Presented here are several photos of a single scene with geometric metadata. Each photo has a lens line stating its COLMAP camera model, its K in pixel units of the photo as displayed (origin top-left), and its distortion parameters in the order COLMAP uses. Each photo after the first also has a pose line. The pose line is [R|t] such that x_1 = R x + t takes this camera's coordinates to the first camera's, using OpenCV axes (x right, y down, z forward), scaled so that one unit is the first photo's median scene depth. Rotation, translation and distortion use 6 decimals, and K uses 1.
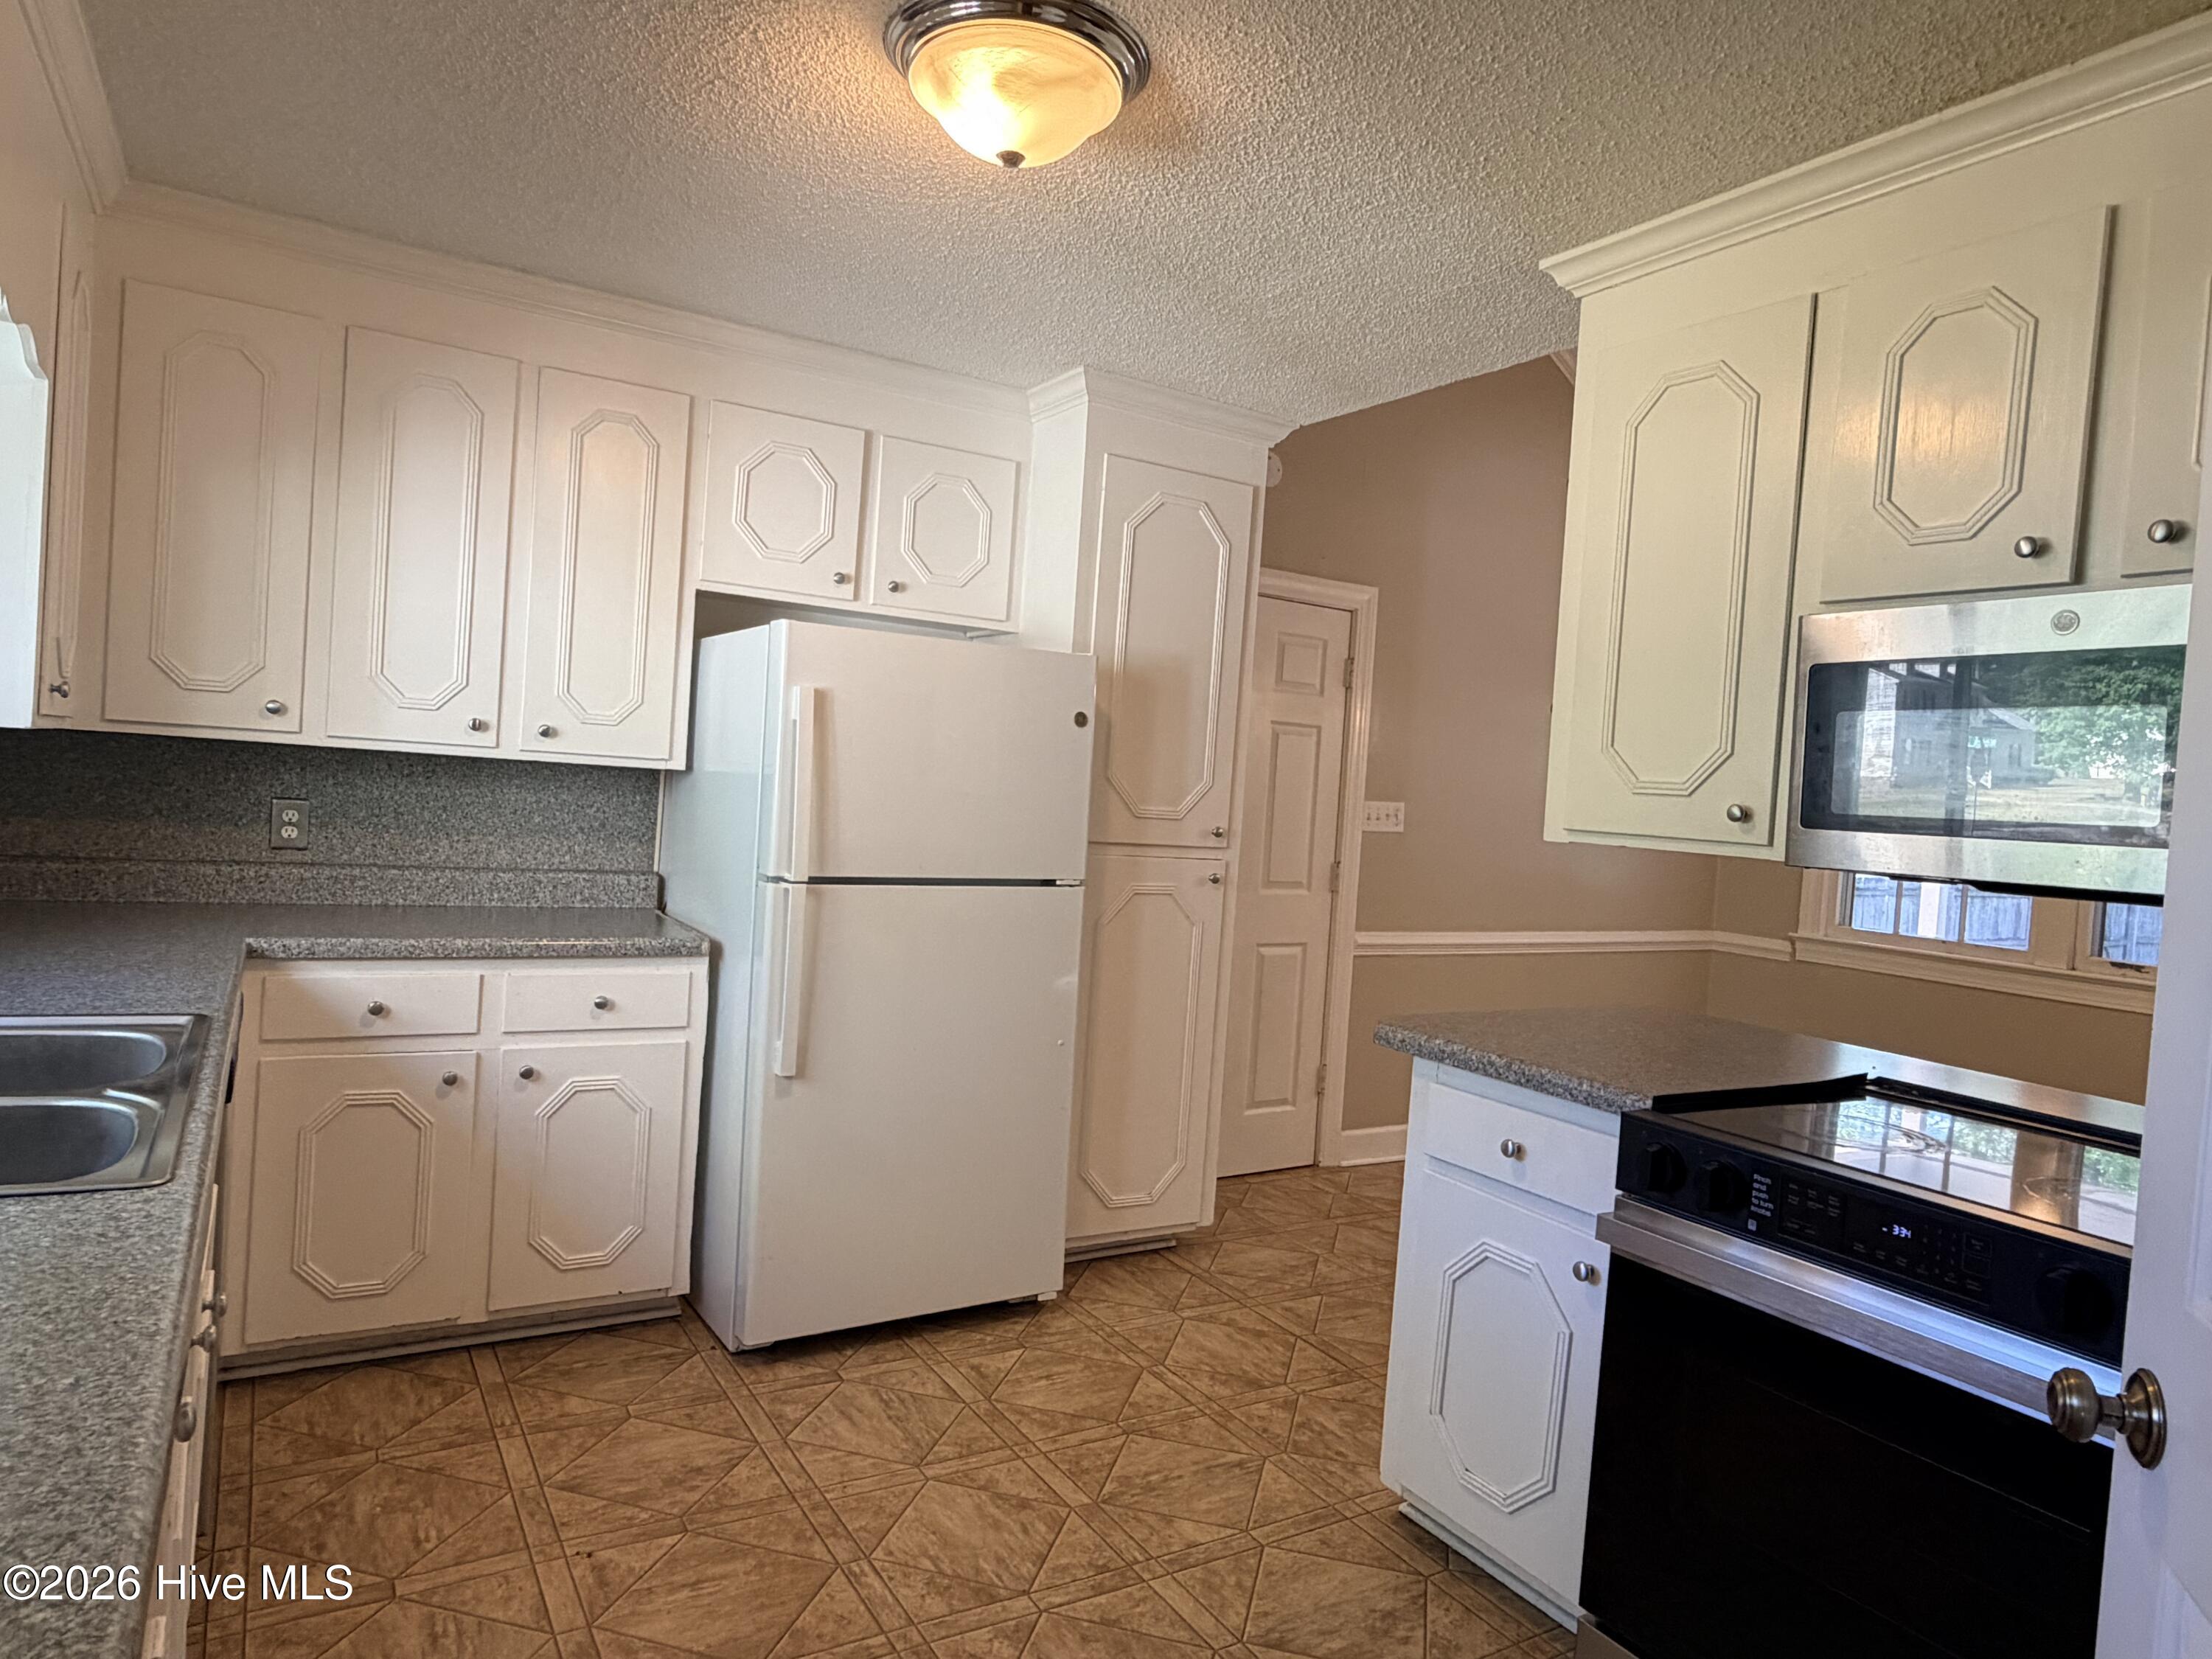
lens RADIAL K [[1348.0, 0, 1086.1], [0, 1348.0, 820.2], [0, 0, 1]] dist [-0.001897, 0.001097]
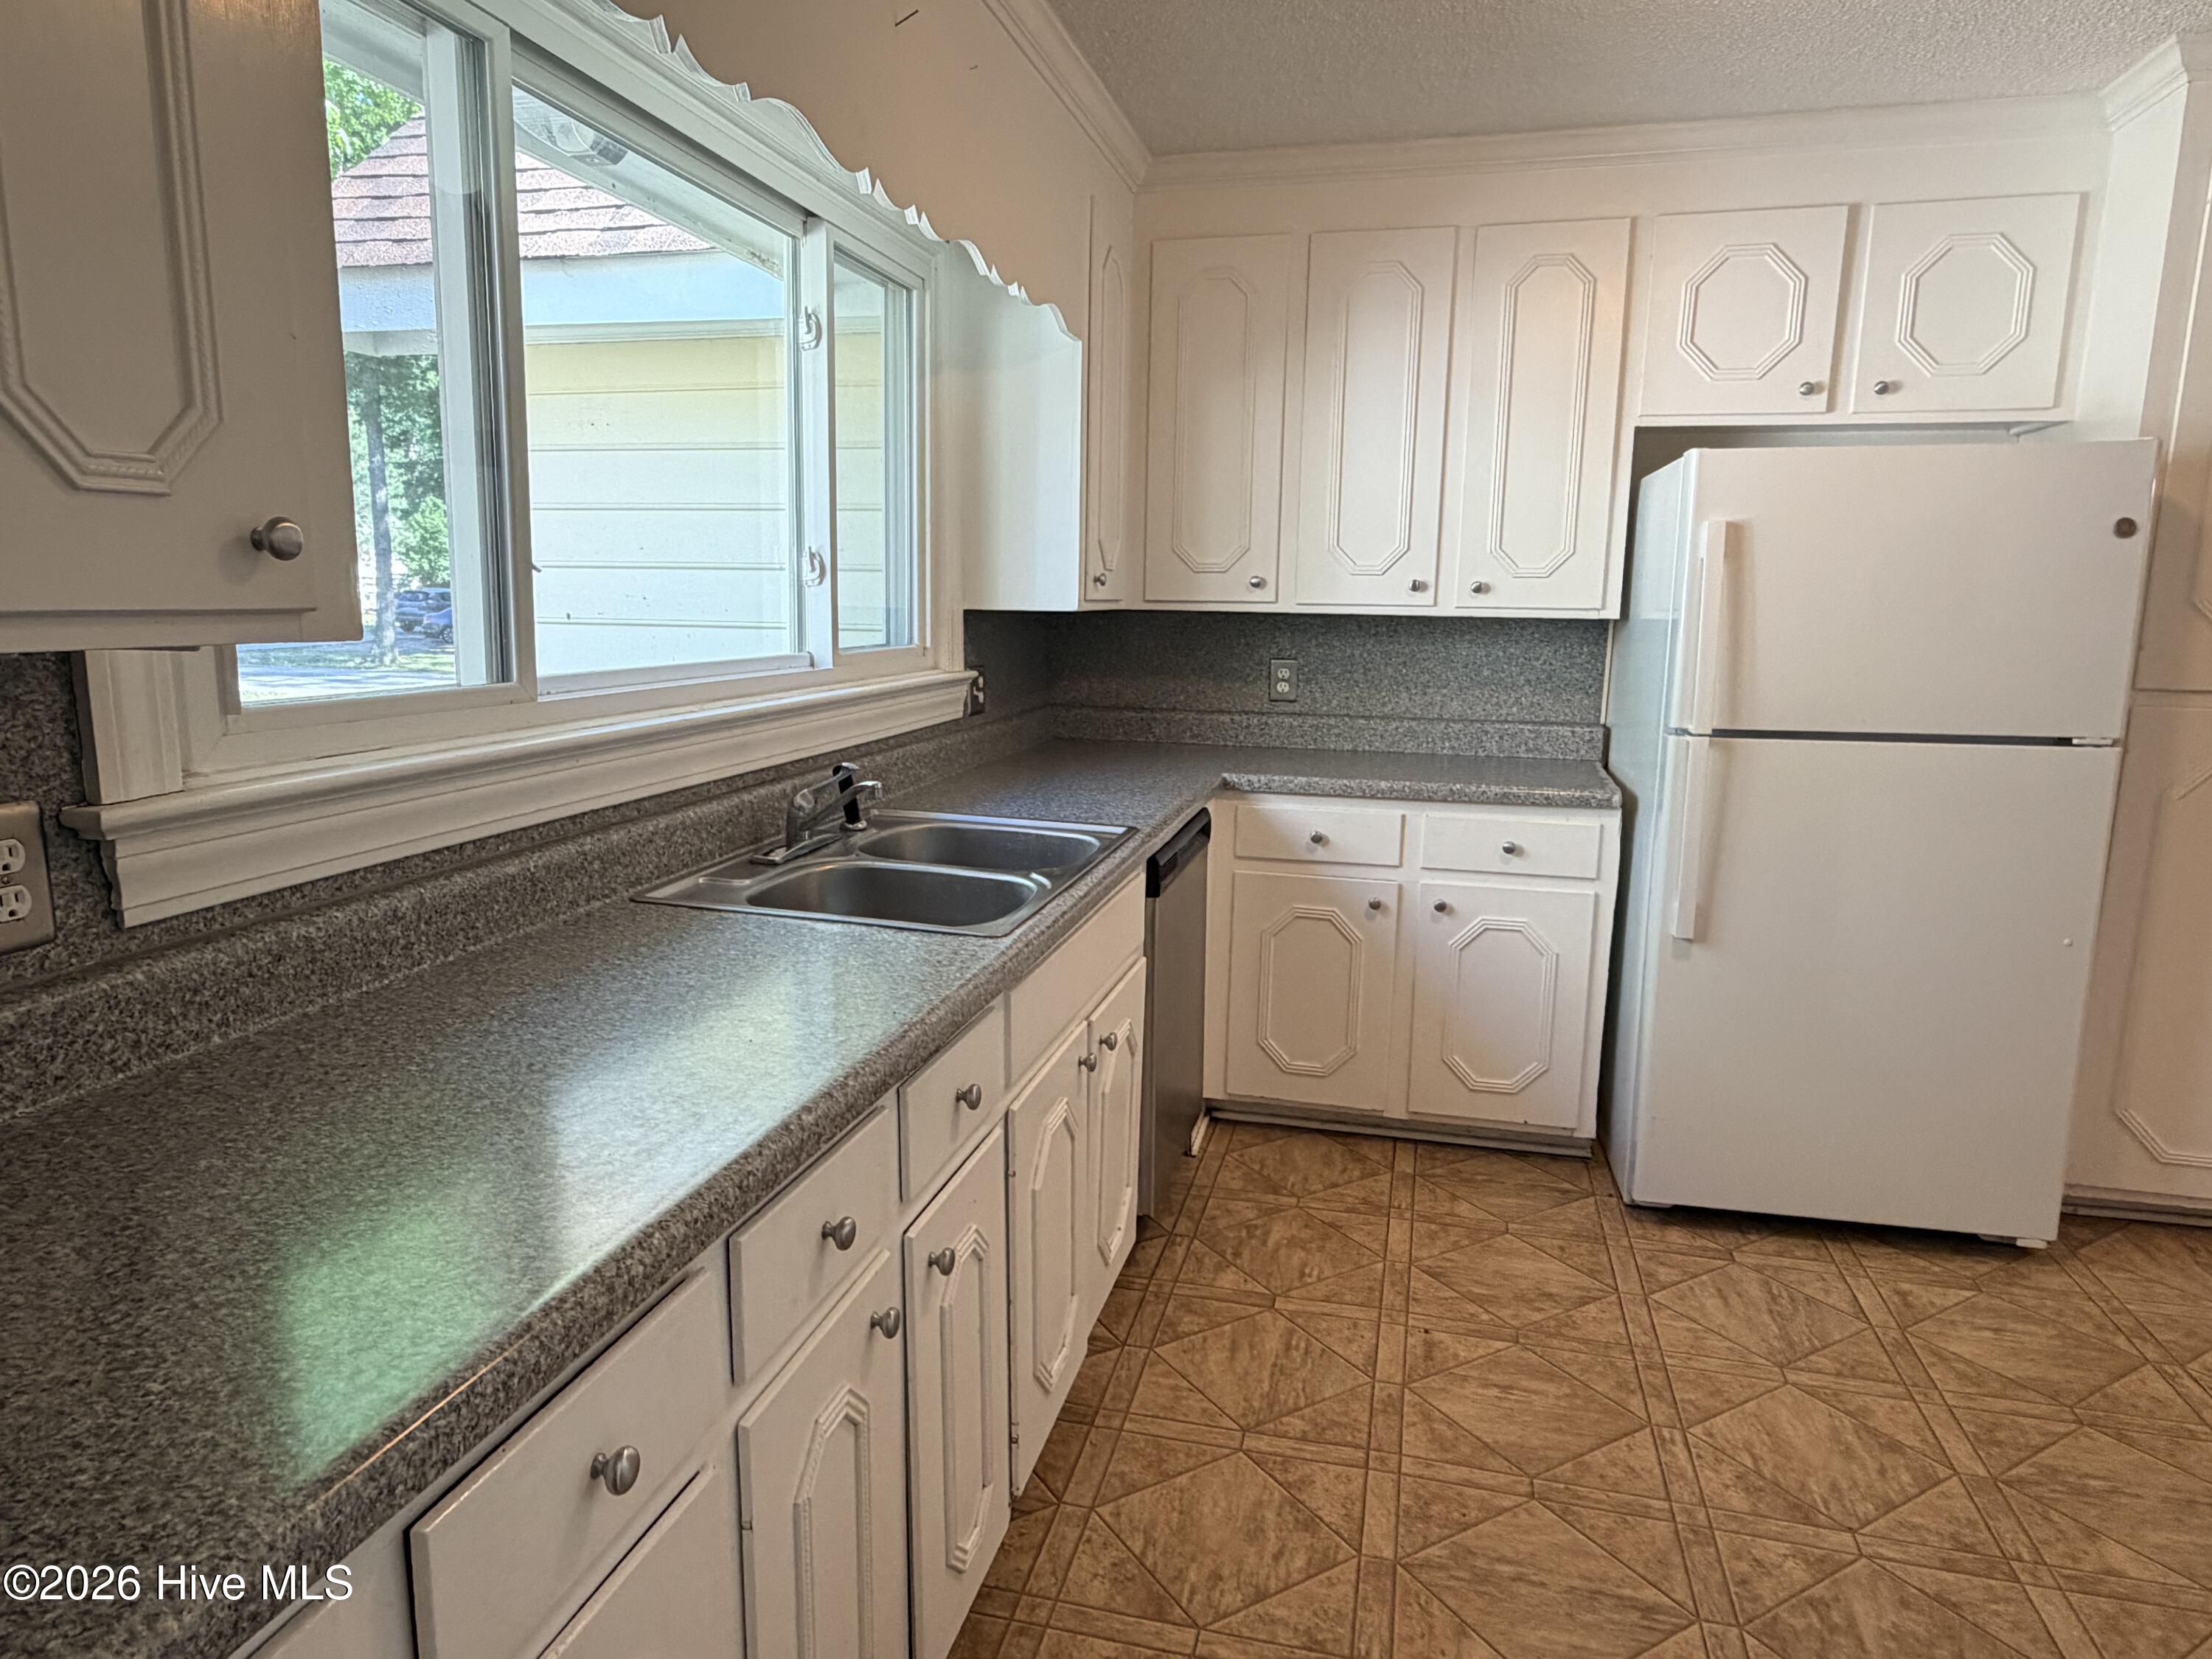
lens RADIAL K [[1348.0, 0, 1089.8], [0, 1348.0, 829.1], [0, 0, 1]] dist [-0.001897, 0.001097]
pose [[0.701519, 0.064218, -0.709752, 0.153127], [0.016177, 0.994240, 0.105948, 0.004992], [0.712467, -0.085806, 0.696439, 0.041609]]
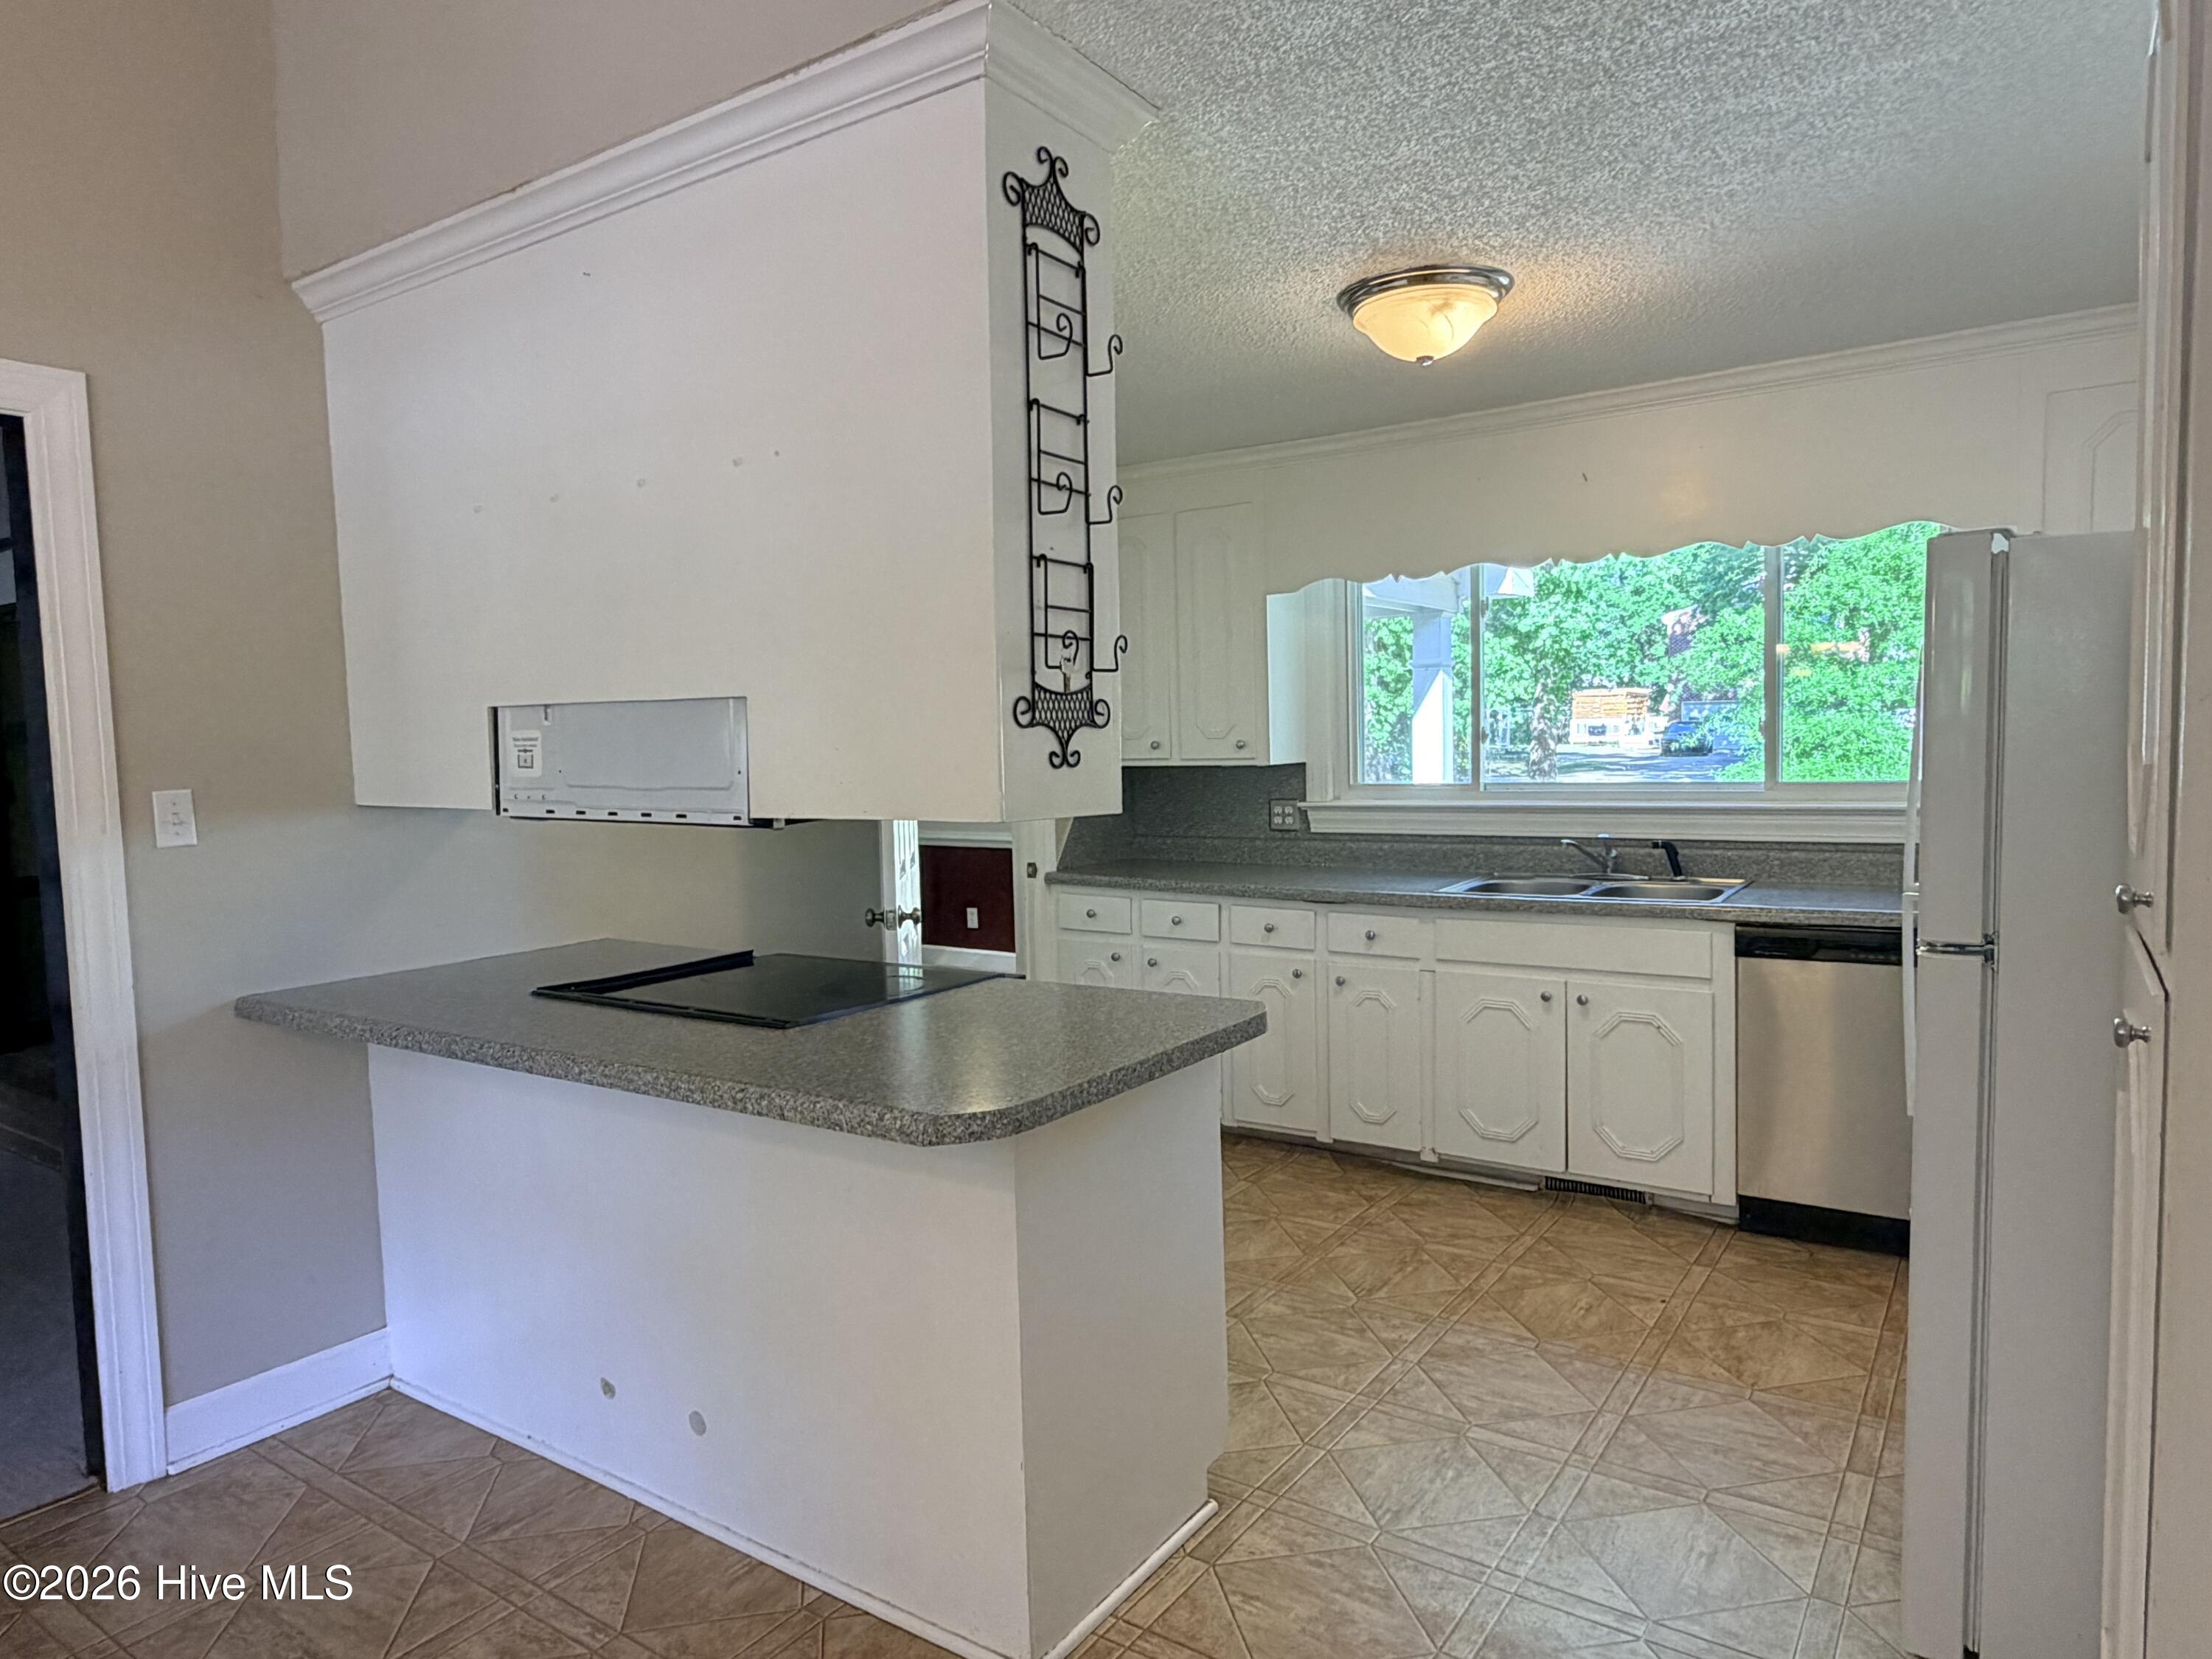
lens RADIAL K [[1348.0, 0, 1098.2], [0, 1348.0, 835.5], [0, 0, 1]] dist [-0.001897, 0.001097]
pose [[-0.910326, -0.016480, -0.413564, 0.608674], [-0.047510, 0.996763, 0.064856, -0.020676], [0.411156, 0.078688, -0.908162, 1.532165]]
